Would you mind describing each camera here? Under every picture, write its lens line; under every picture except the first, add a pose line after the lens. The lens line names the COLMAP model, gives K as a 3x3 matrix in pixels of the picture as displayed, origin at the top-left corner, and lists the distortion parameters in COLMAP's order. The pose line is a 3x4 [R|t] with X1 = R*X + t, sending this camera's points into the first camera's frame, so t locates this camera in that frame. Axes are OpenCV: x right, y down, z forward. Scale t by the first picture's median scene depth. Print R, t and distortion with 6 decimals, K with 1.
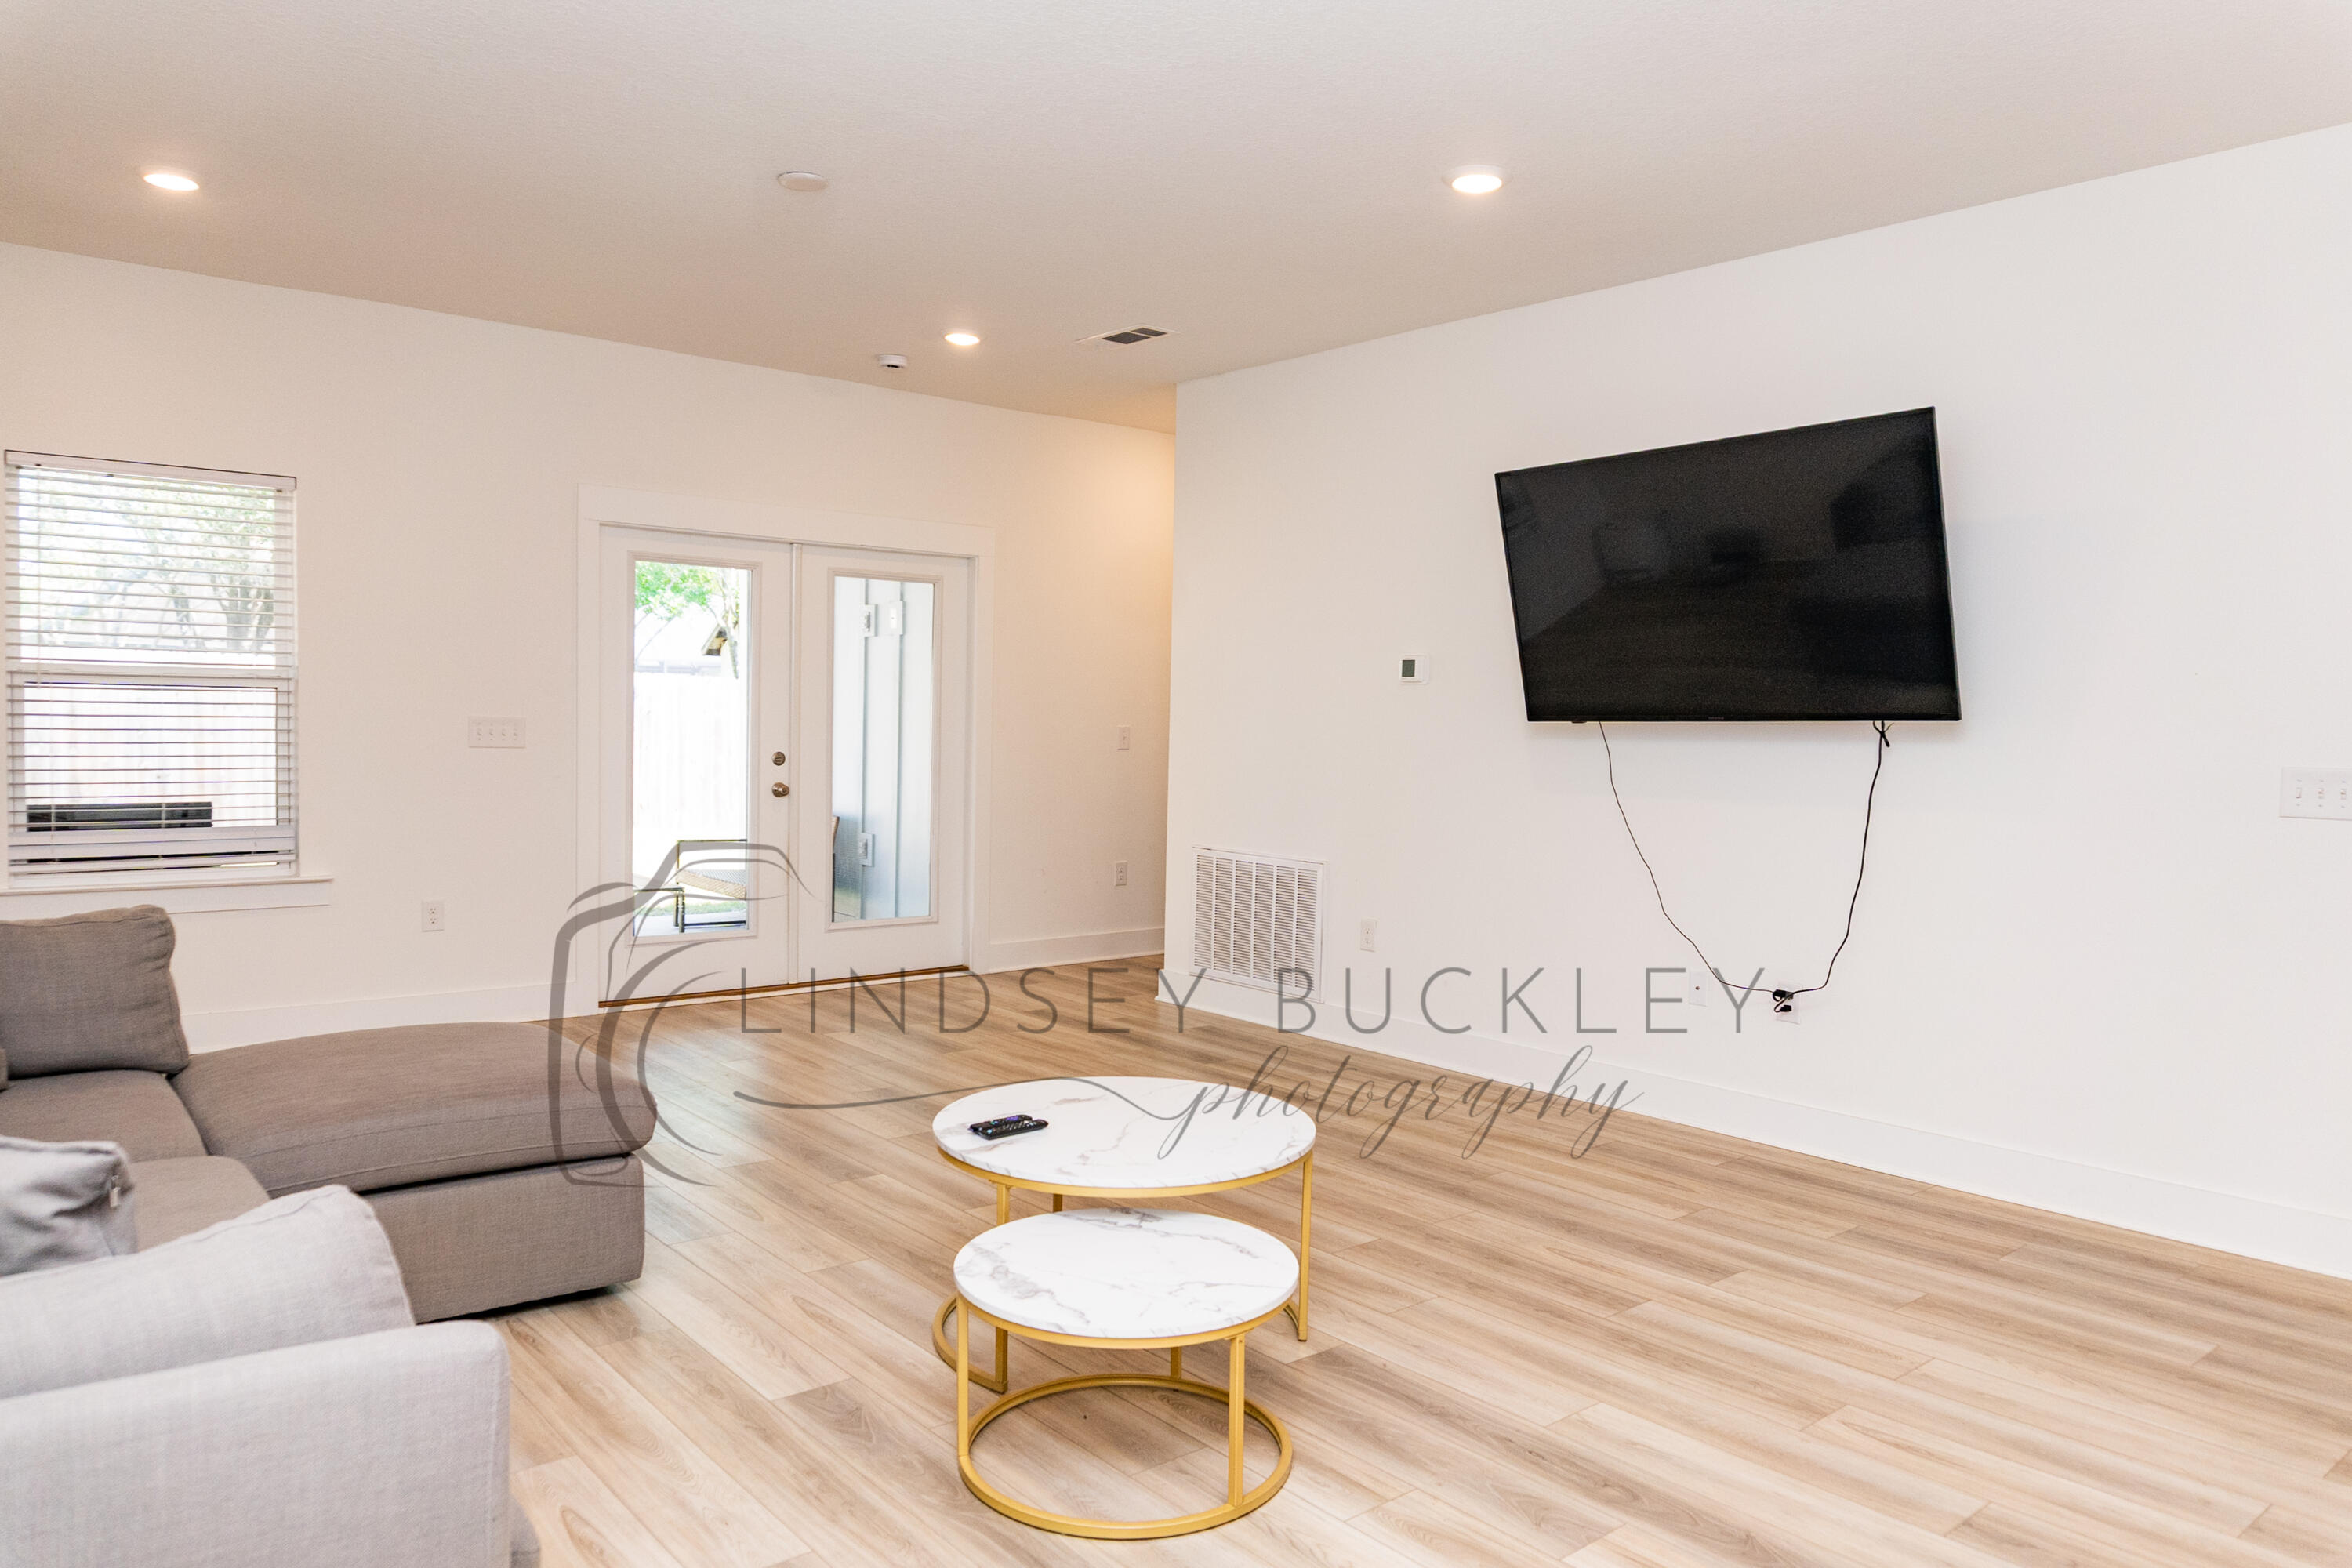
lens RADIAL K [[1612.6, 0, 1163.0], [0, 1612.6, 786.6], [0, 0, 1]] dist [-0.027009, -0.004696]
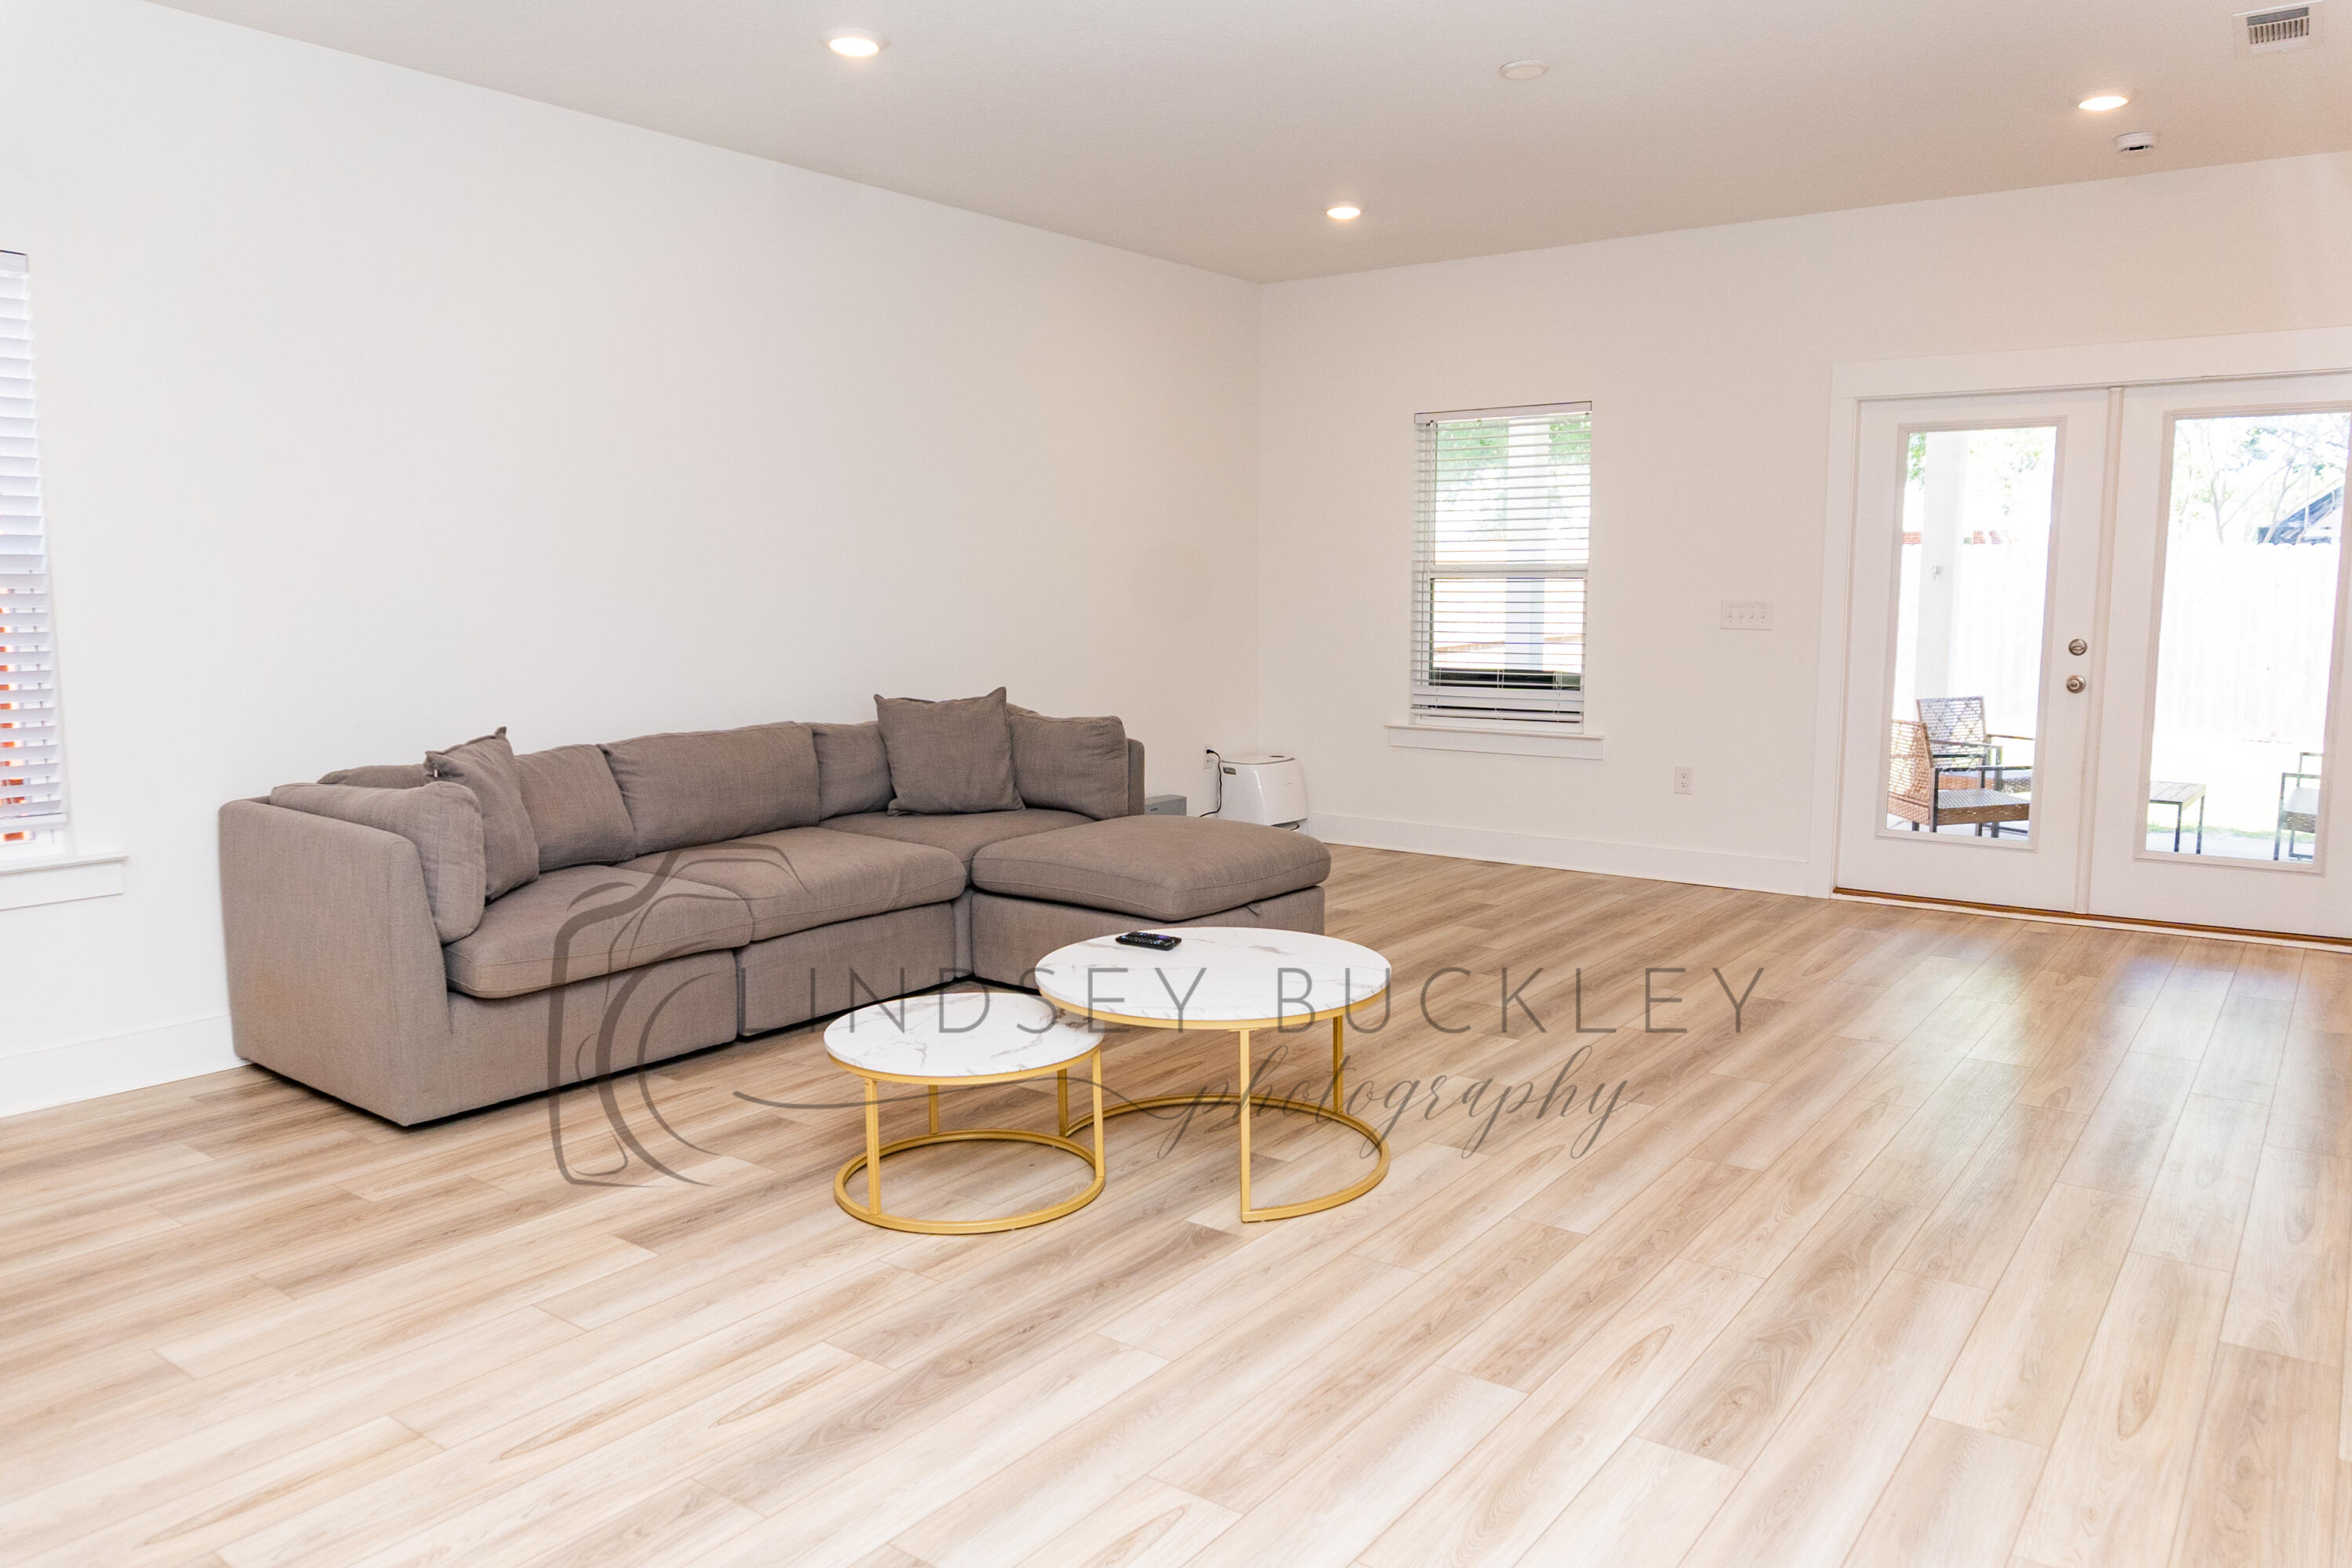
lens RADIAL K [[1612.6, 0, 1163.0], [0, 1612.6, 786.6], [0, 0, 1]] dist [-0.027009, -0.004696]
pose [[0.219571, 0.098665, -0.970595, 0.792924], [-0.037267, 0.994995, 0.092714, -0.007657], [0.974884, 0.015814, 0.222149, 0.574616]]
